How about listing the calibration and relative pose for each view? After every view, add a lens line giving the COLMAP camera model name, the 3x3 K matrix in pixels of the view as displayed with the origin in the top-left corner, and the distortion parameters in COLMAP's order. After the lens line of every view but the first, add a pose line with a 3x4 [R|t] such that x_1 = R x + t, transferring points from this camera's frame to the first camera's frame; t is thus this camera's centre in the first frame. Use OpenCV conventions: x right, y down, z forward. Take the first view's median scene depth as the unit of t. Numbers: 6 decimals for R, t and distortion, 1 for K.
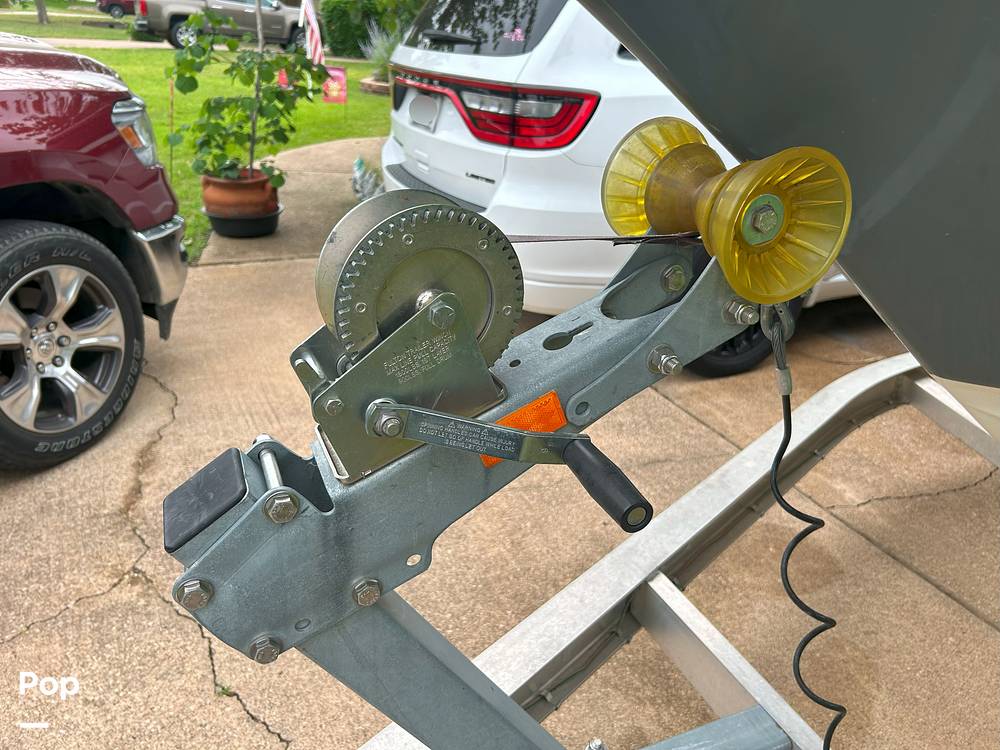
lens RADIAL K [[756.8, 0, 498.8], [0, 756.8, 375.7], [0, 0, 1]] dist [0.022517, -0.010786]
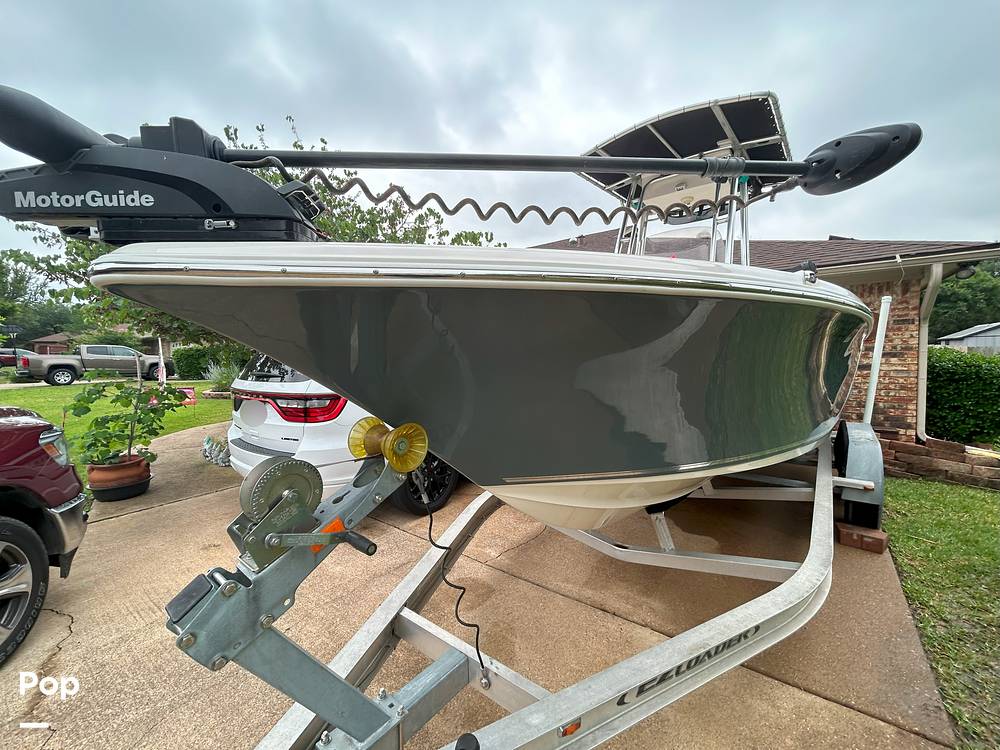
lens RADIAL K [[401.9, 0, 498.7], [0, 401.9, 373.0], [0, 0, 1]] dist [0.000522, 0.000248]
pose [[0.884915, -0.085327, 0.457869, -0.009858], [0.244353, 0.921969, -0.300441, 0.030697], [-0.396505, 0.377747, 0.836714, -0.177371]]
